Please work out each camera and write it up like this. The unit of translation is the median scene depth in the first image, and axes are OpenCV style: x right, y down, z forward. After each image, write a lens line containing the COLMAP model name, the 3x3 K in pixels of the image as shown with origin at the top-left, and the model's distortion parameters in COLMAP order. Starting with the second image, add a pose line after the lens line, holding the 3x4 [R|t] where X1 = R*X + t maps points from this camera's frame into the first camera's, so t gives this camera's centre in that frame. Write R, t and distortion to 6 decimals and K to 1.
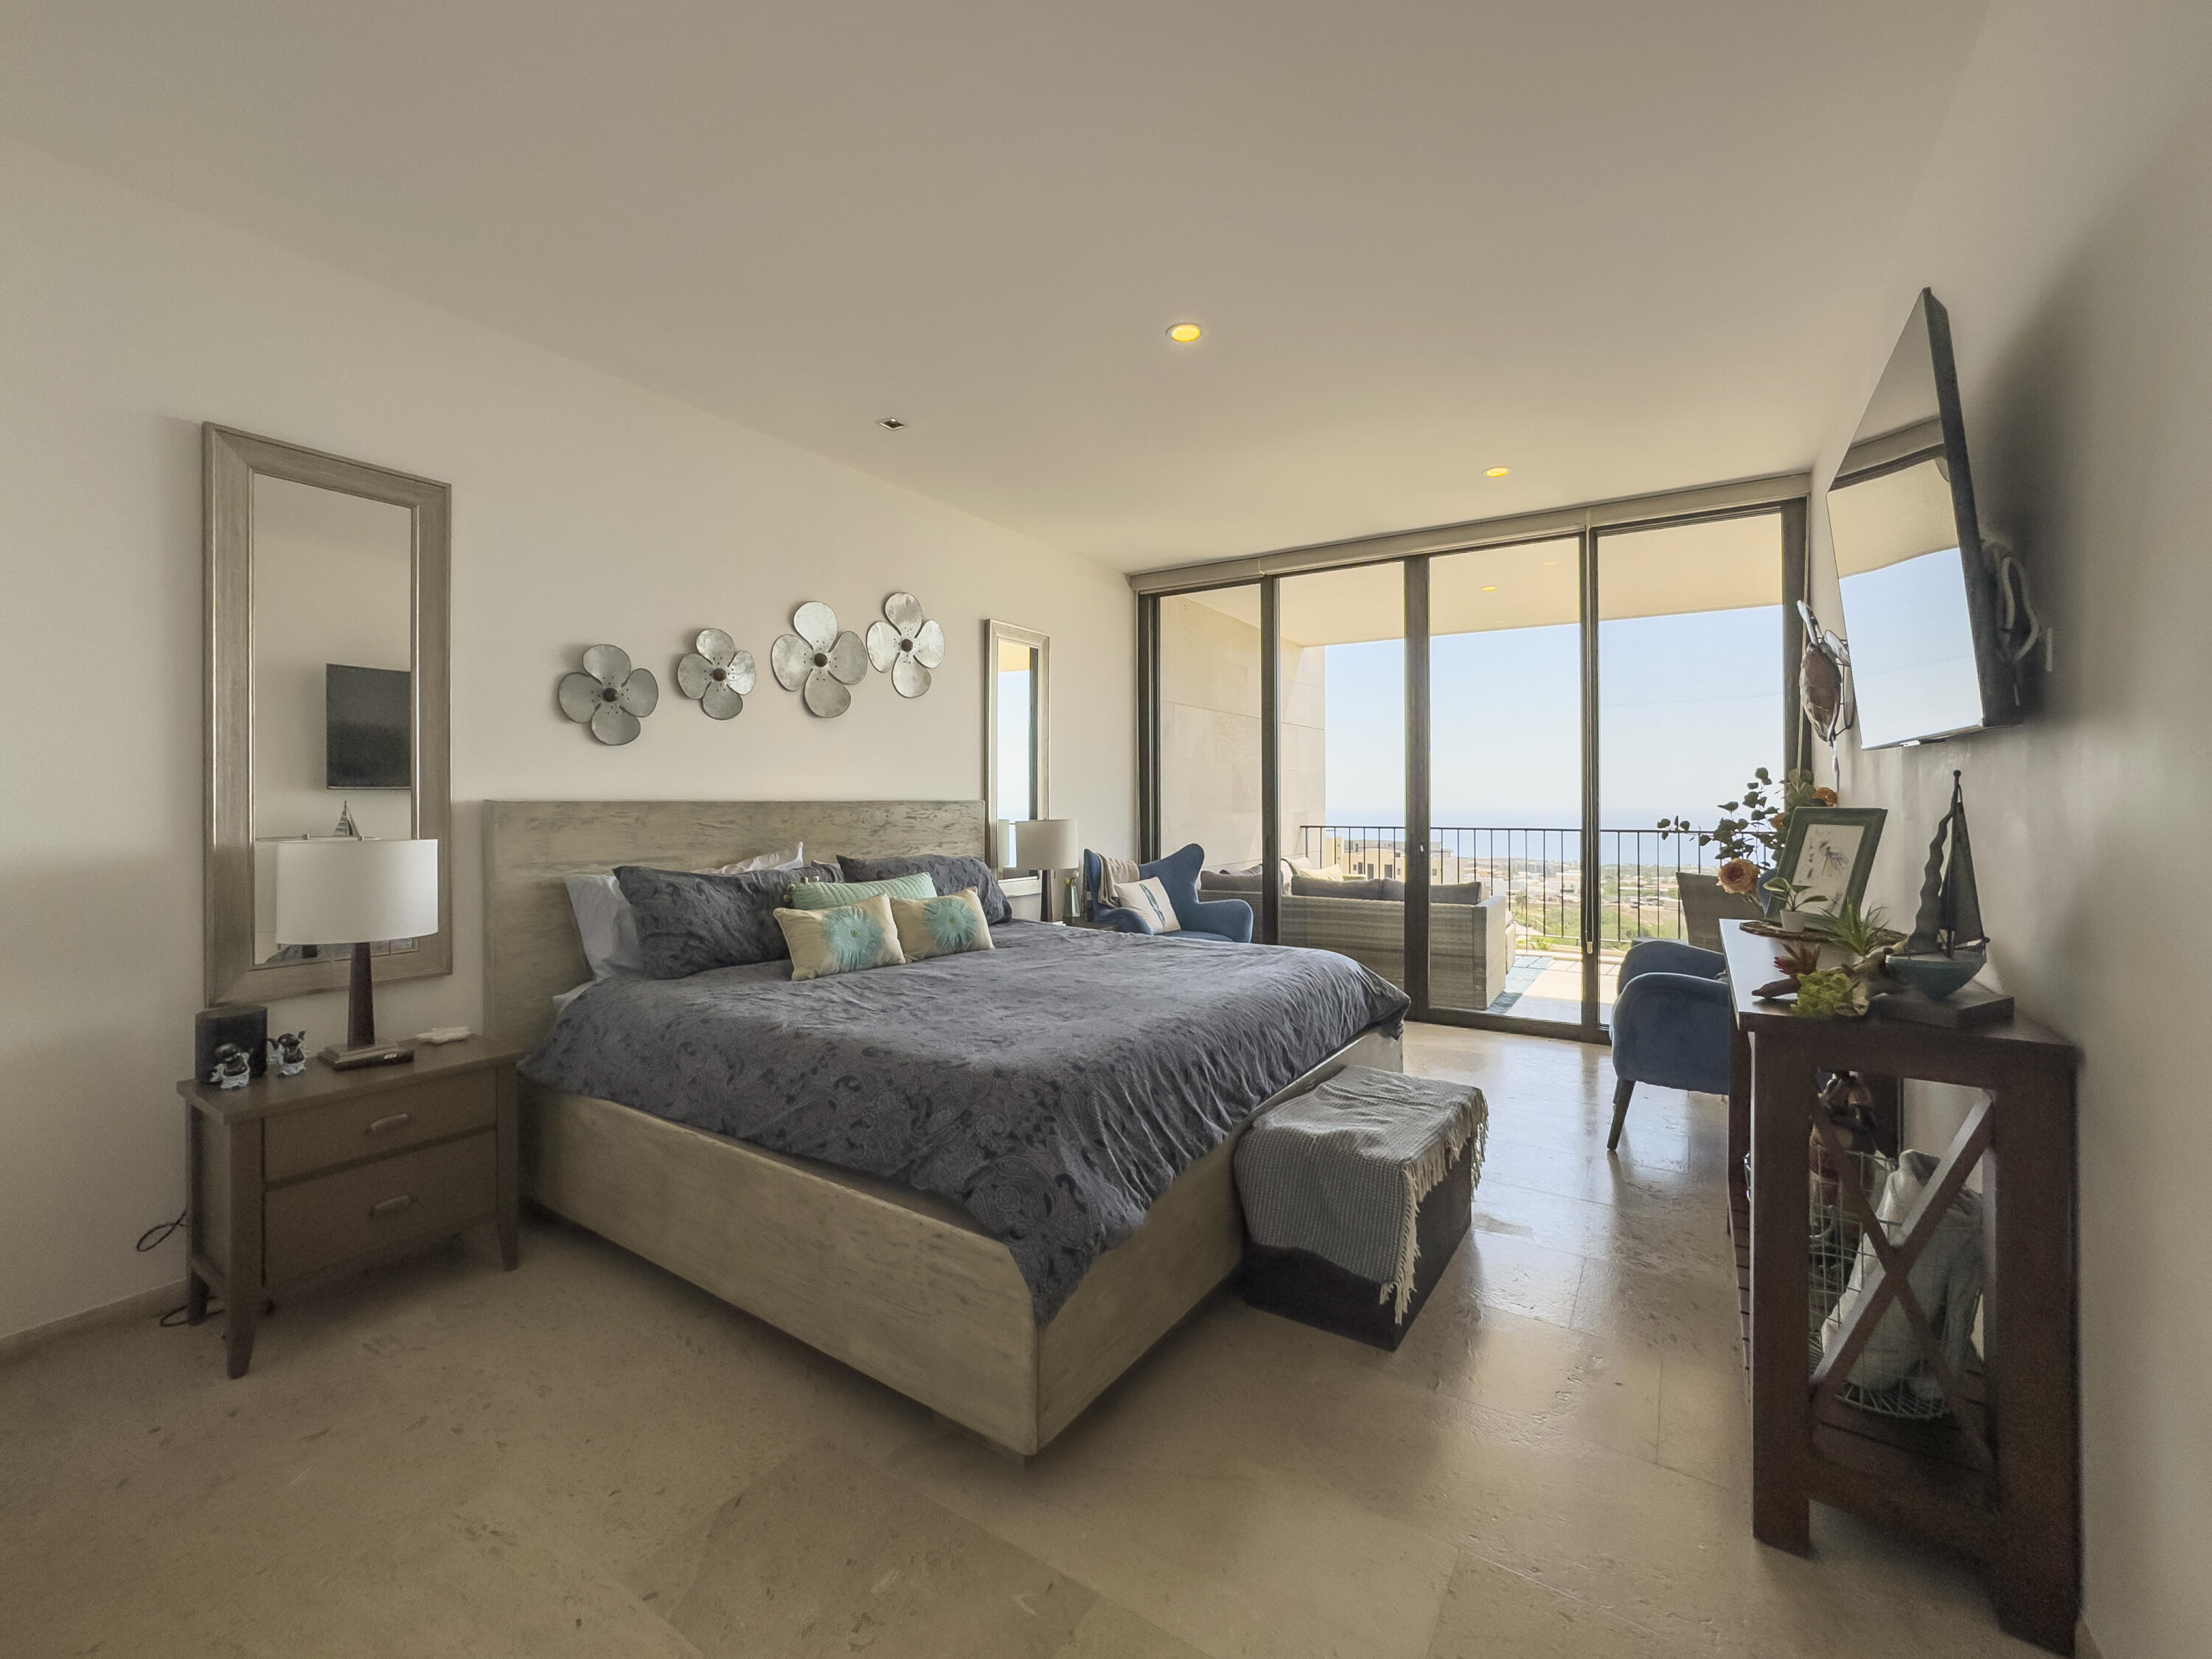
lens RADIAL K [[920.2, 0, 1103.7], [0, 920.2, 801.2], [0, 0, 1]] dist [-0.039329, 0.022042]
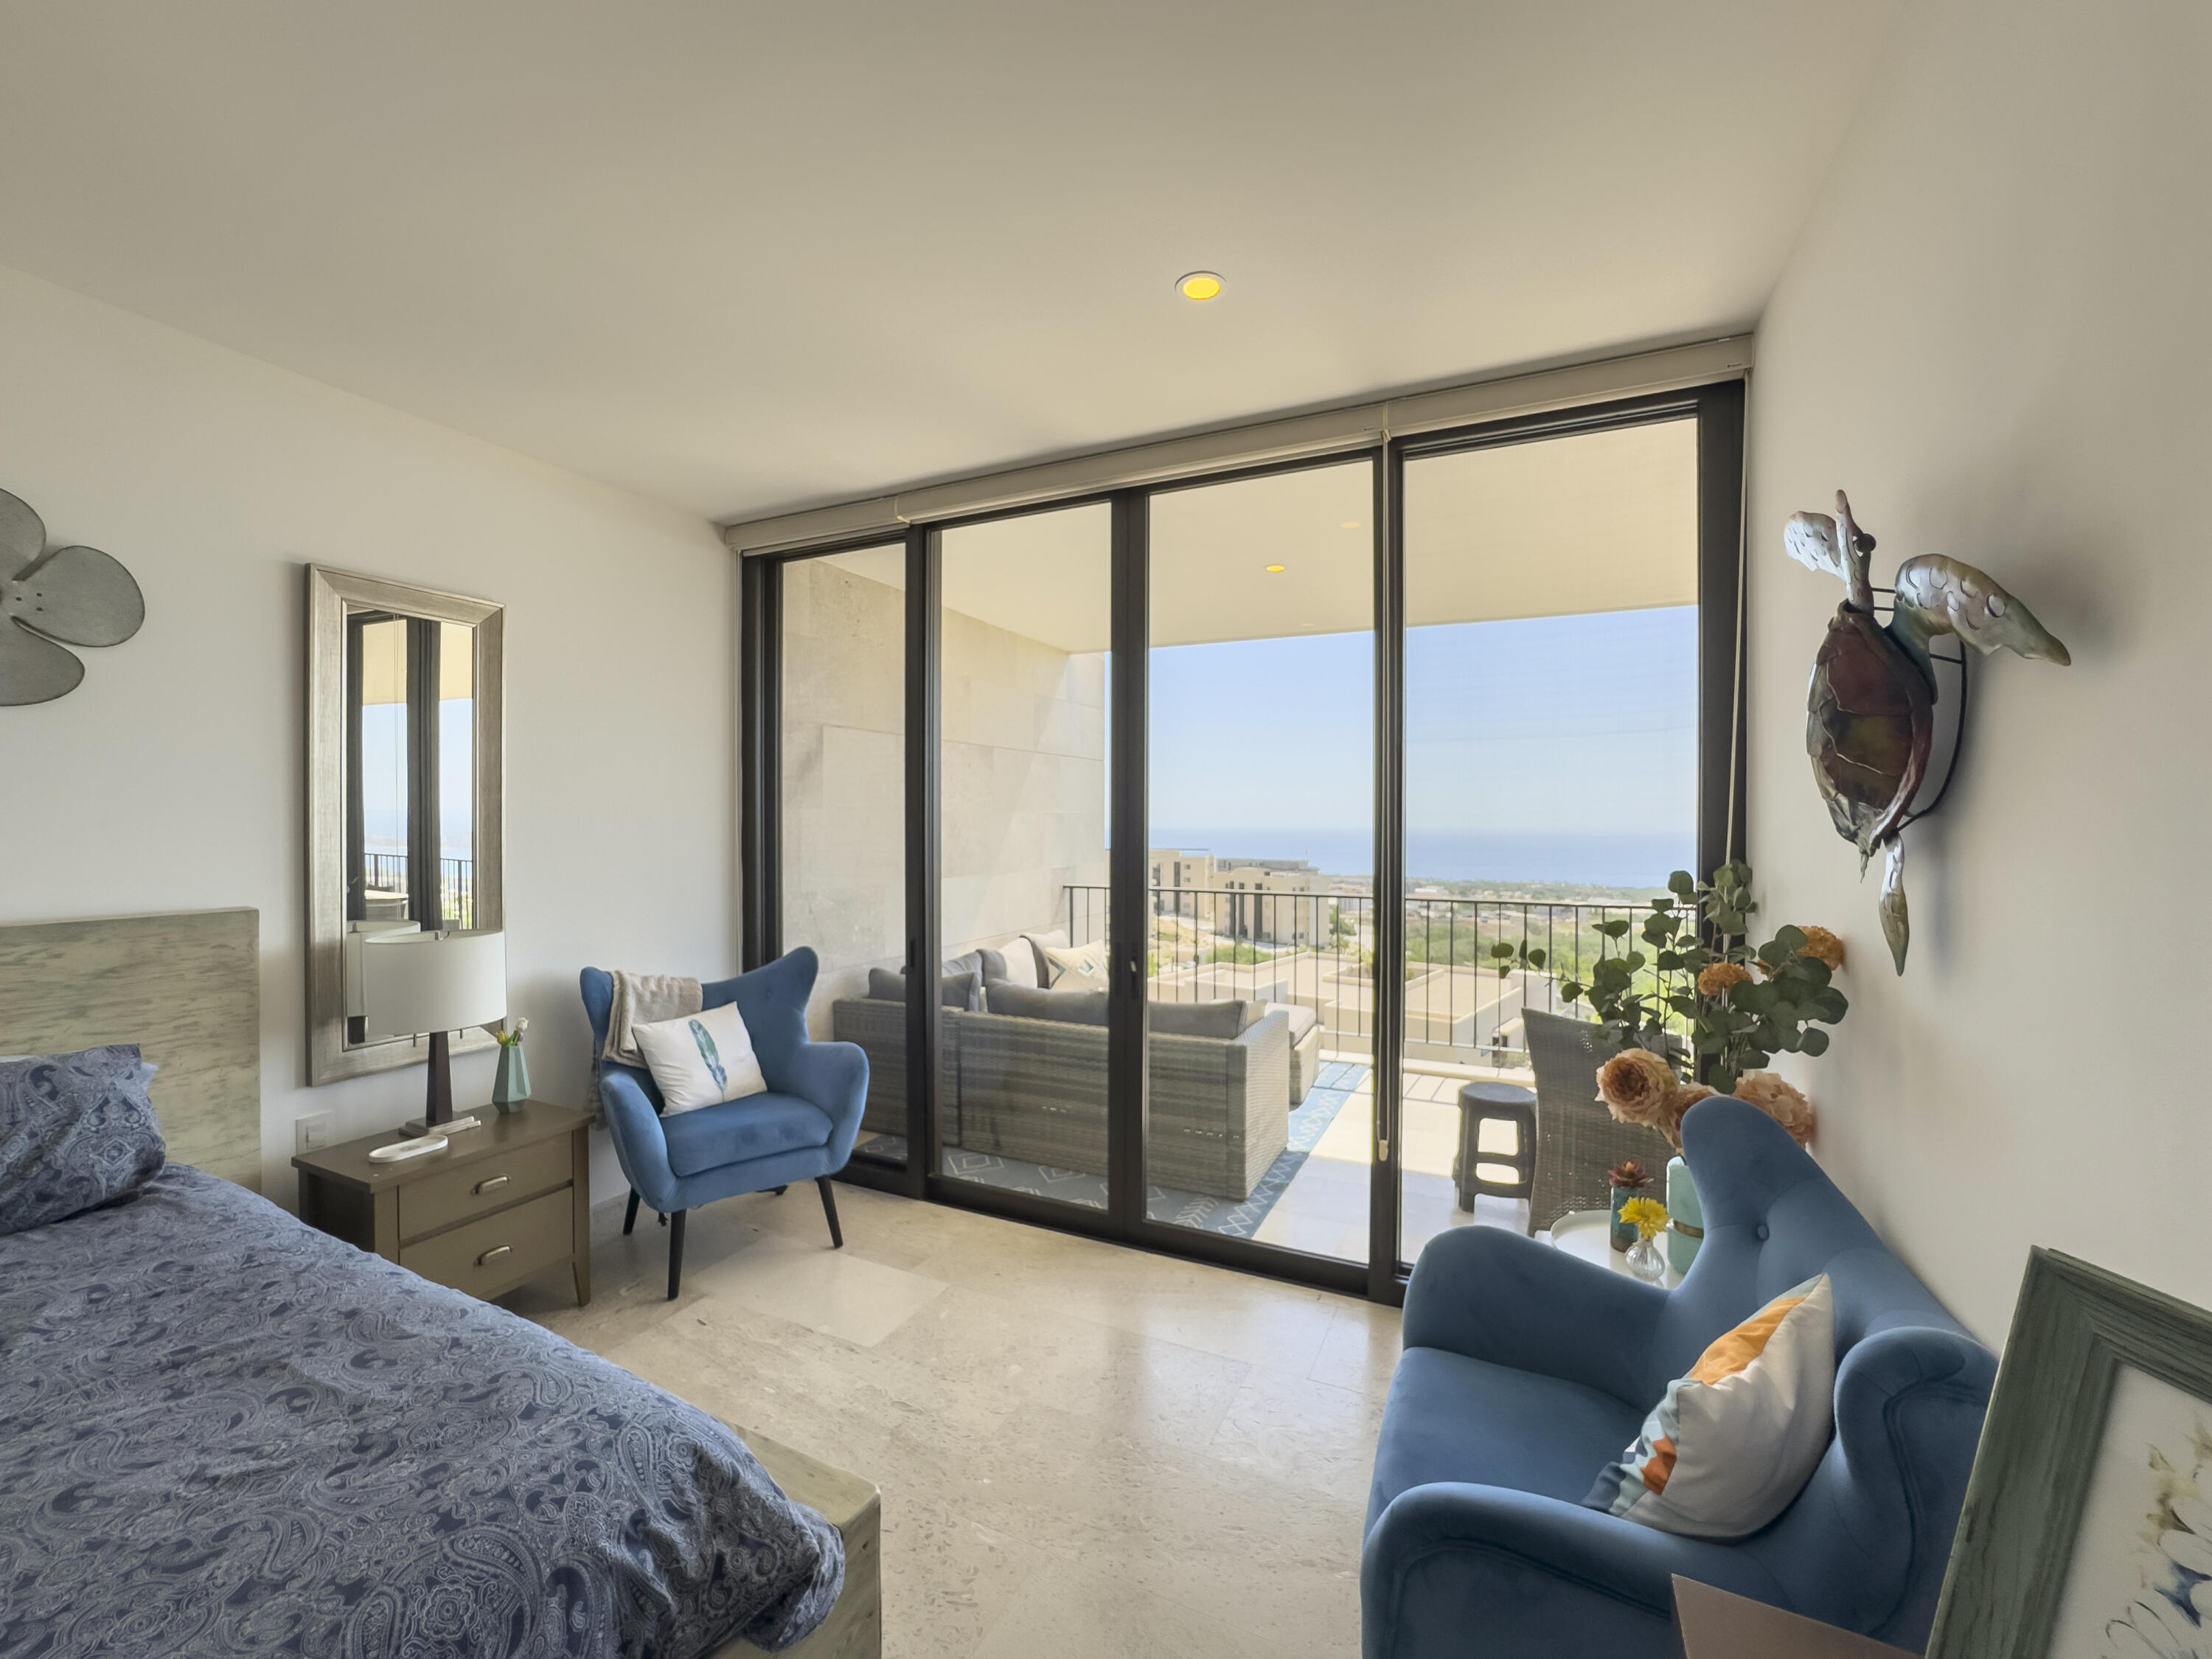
lens RADIAL K [[908.3, 0, 1106.6], [0, 908.3, 823.7], [0, 0, 1]] dist [-0.039267, 0.019400]
pose [[0.991180, 0.005264, 0.132414, 0.331665], [-0.005774, 0.999977, 0.003470, -0.062993], [-0.132393, -0.004204, 0.991188, 0.531951]]
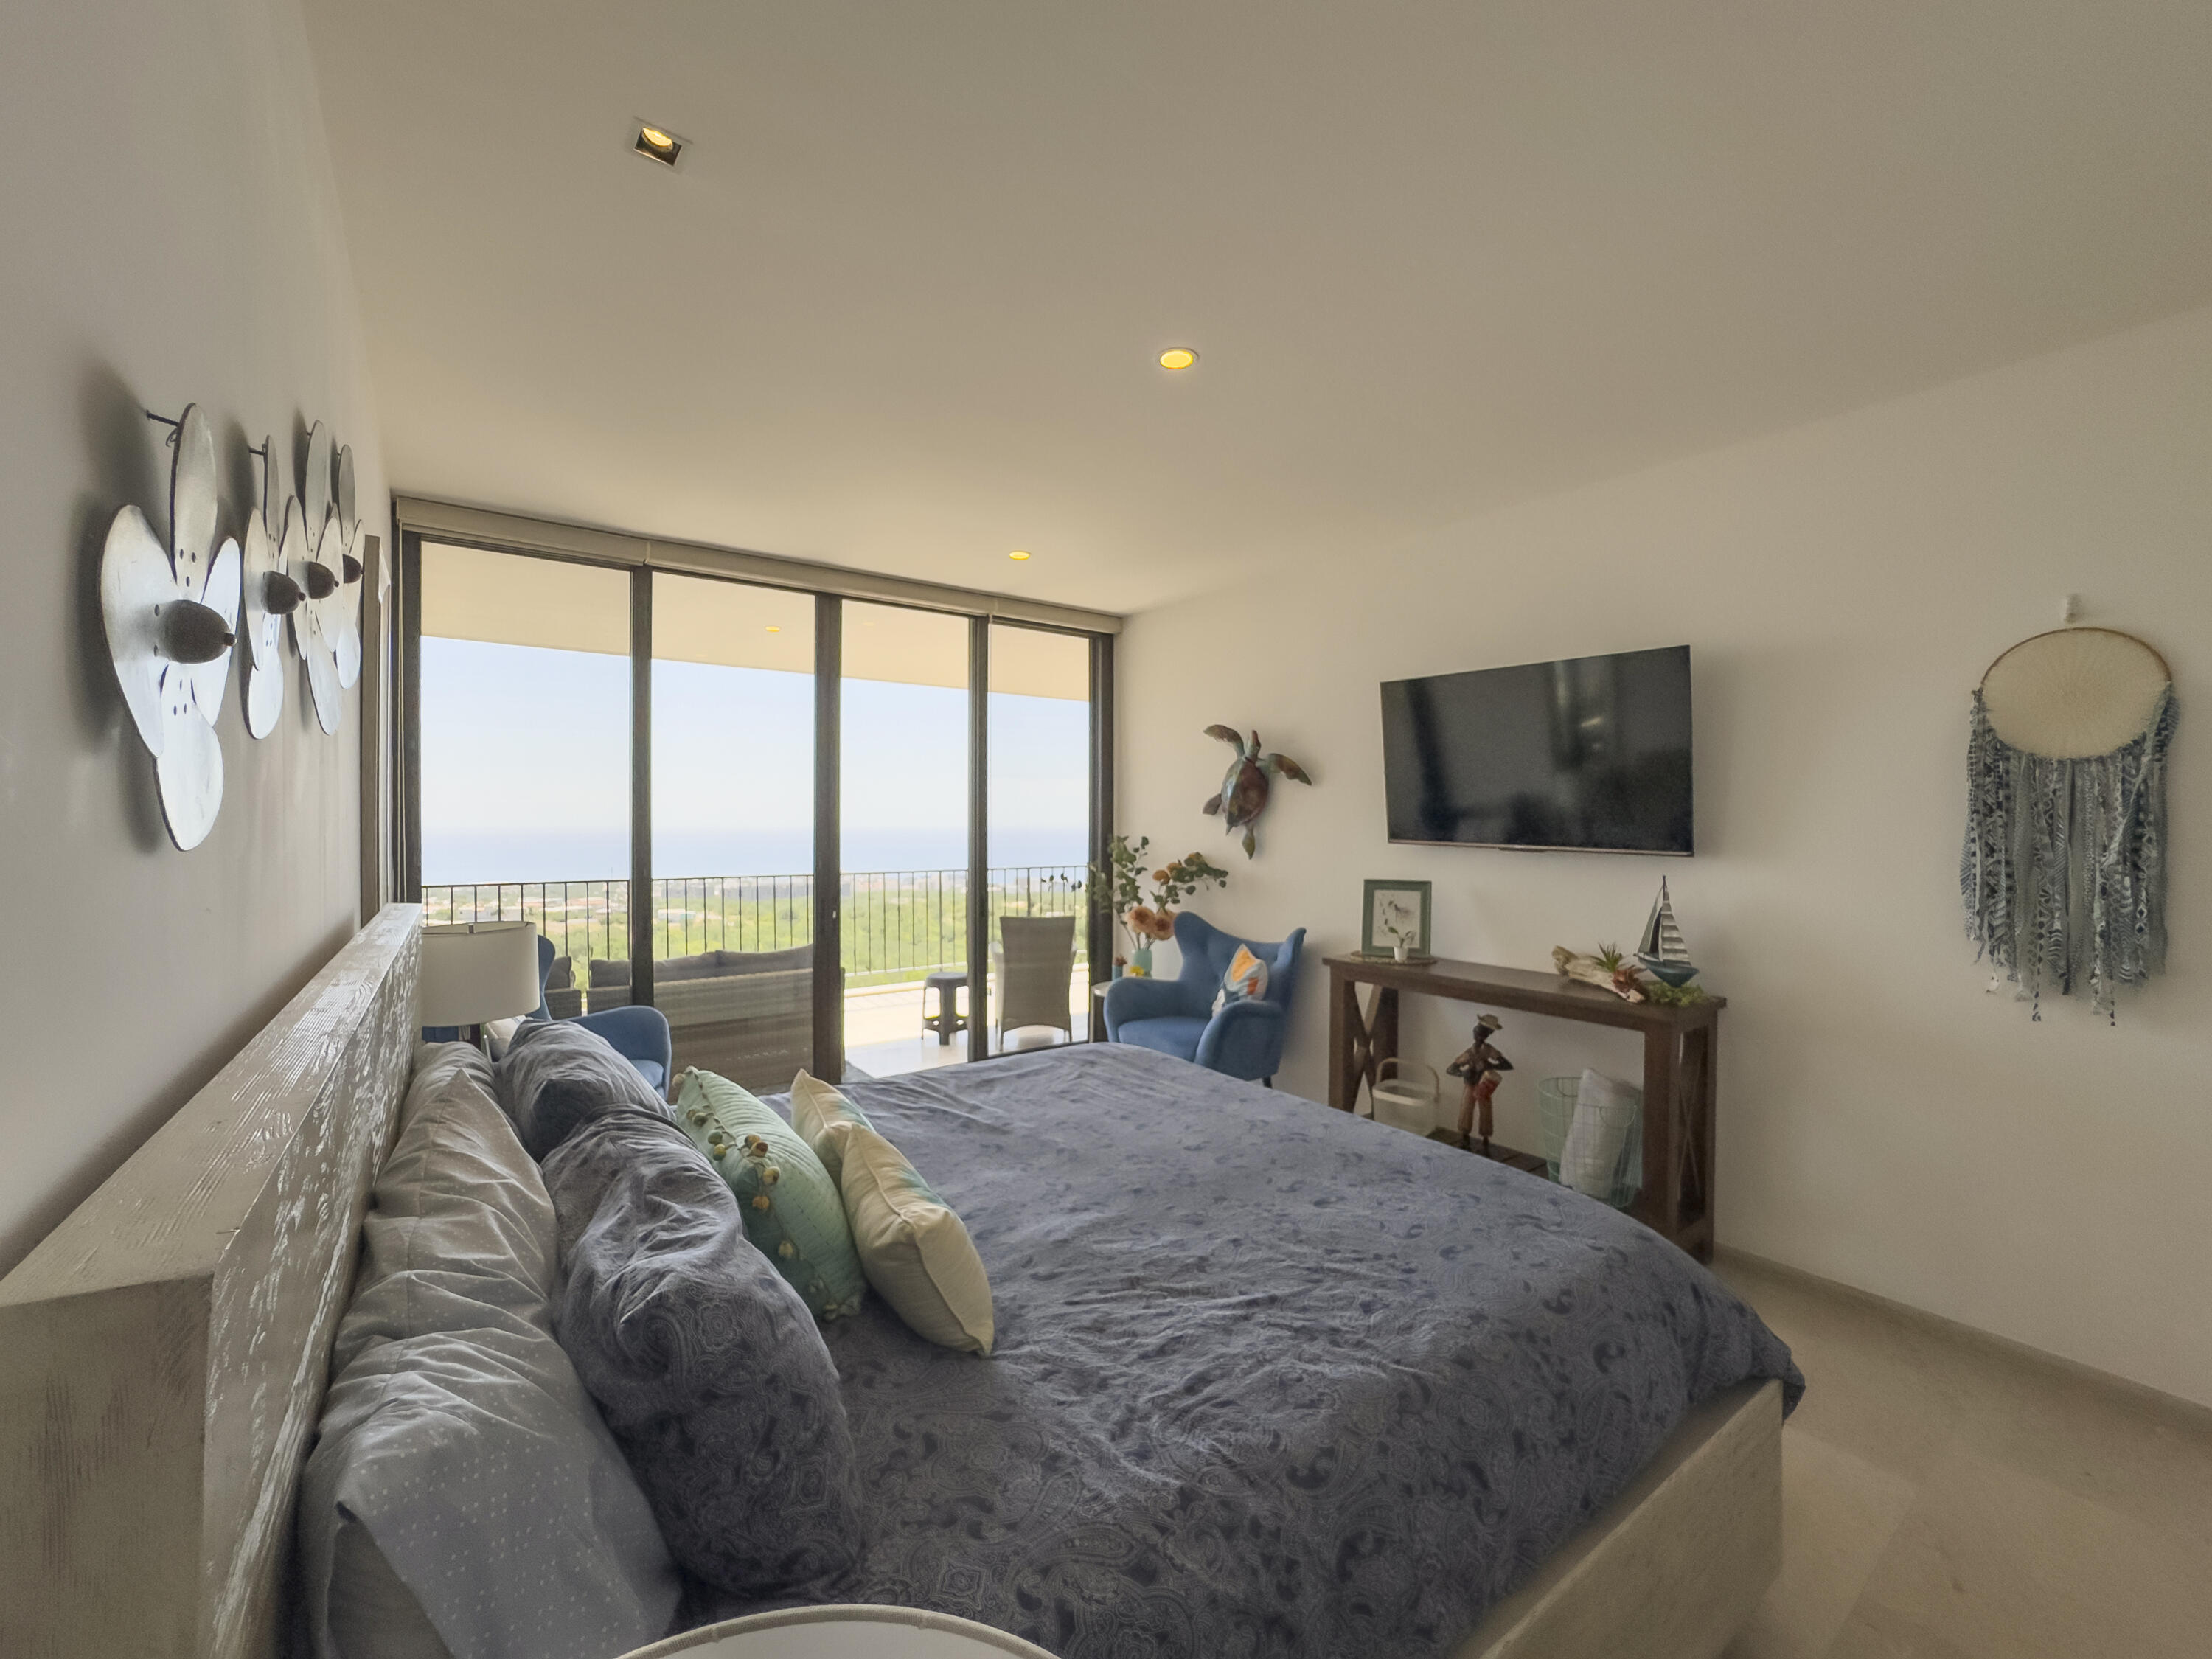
lens RADIAL K [[908.3, 0, 1106.6], [0, 908.3, 823.7], [0, 0, 1]] dist [-0.039267, 0.019400]
pose [[0.342370, 0.000356, 0.939565, -0.551767], [-0.007435, 0.999970, 0.002331, -0.057653], [-0.939536, -0.007784, 0.342363, 0.577966]]
